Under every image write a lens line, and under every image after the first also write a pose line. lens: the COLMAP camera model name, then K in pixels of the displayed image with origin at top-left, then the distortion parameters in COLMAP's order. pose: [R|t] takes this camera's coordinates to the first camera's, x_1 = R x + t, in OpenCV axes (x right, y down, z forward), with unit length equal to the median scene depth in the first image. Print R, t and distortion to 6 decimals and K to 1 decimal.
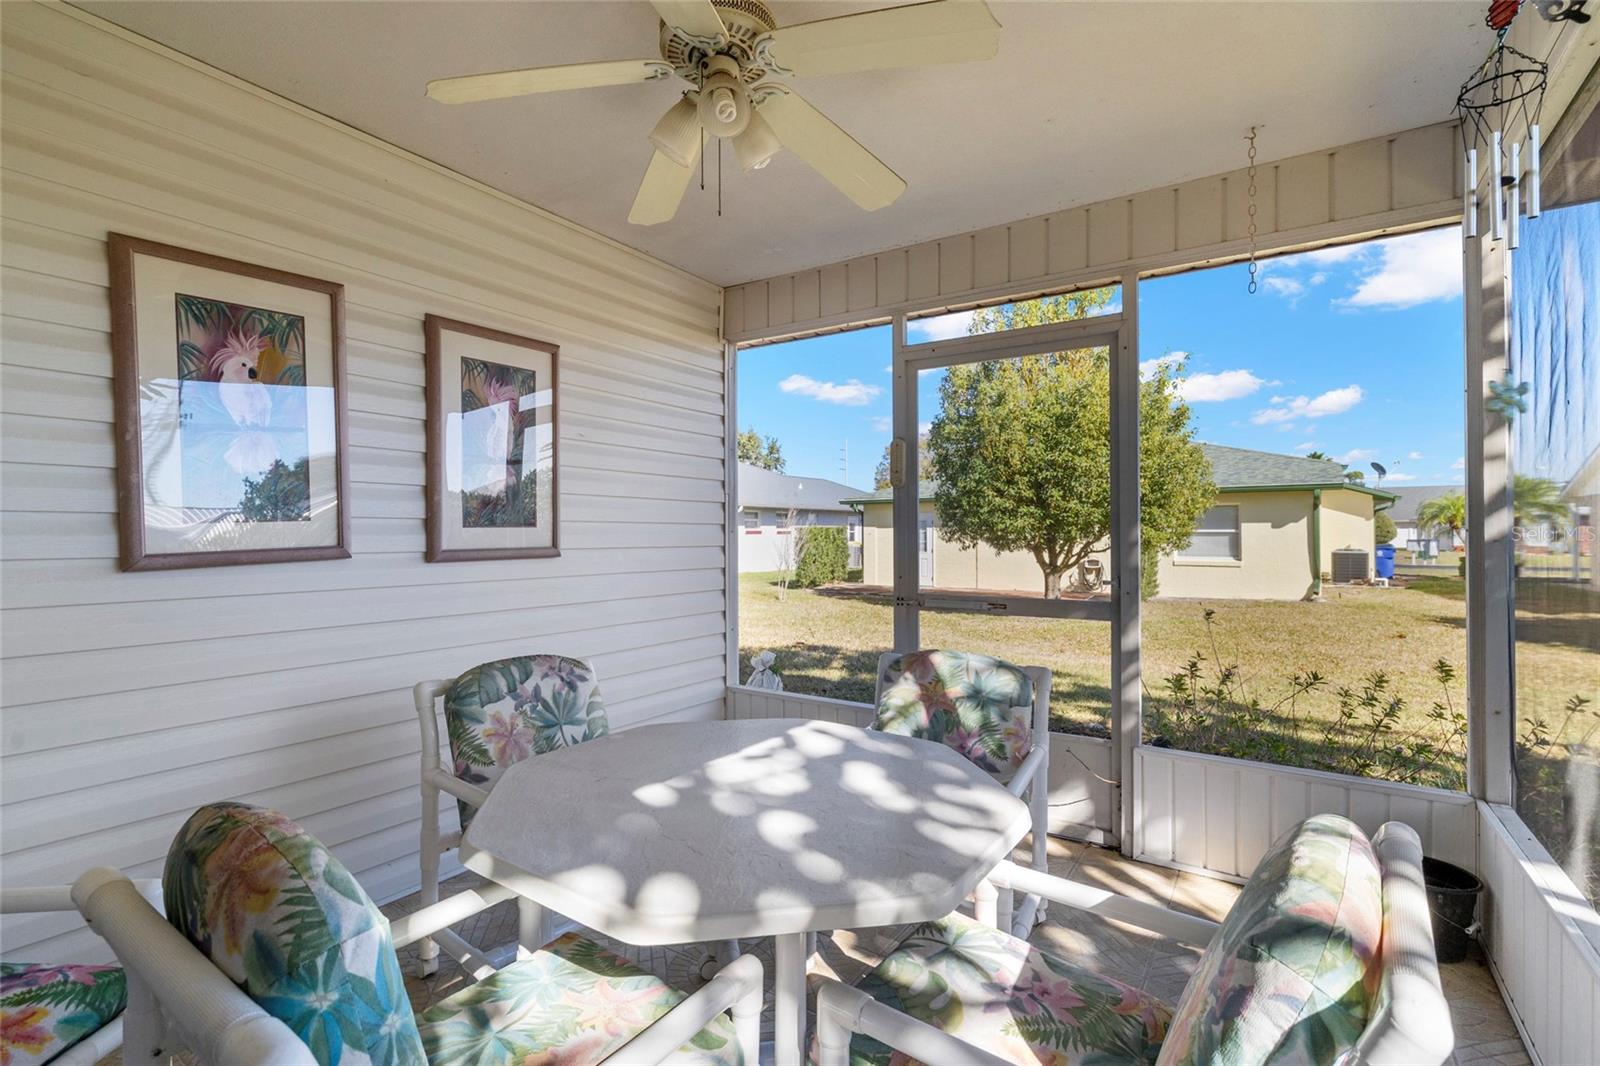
lens RADIAL K [[726.2, 0, 800.2], [0, 726.2, 529.5], [0, 0, 1]] dist [0.000853, 0.000020]
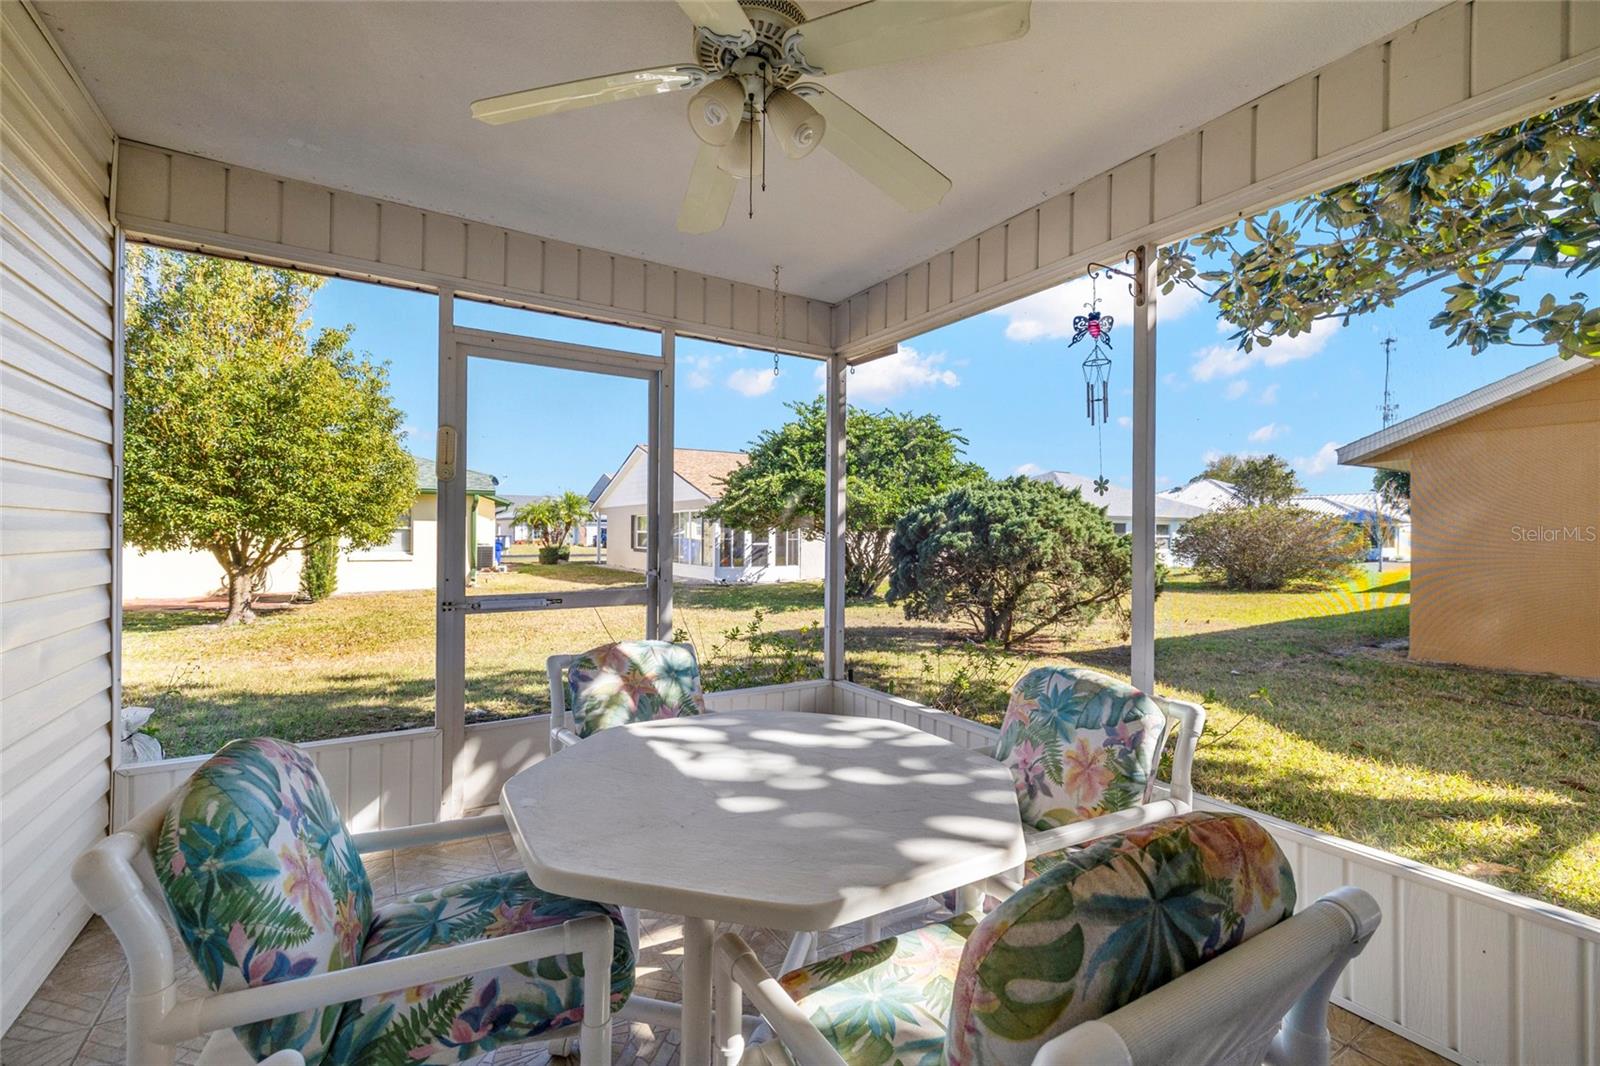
lens RADIAL K [[671.9, 0, 795.3], [0, 671.9, 535.6], [0, 0, 1]] dist [-0.003609, 0.000634]
pose [[0.421372, -0.000025, 0.906888, -0.414635], [-0.012438, 0.999906, 0.005806, 0.000458], [-0.906803, -0.013727, 0.421332, 0.241897]]
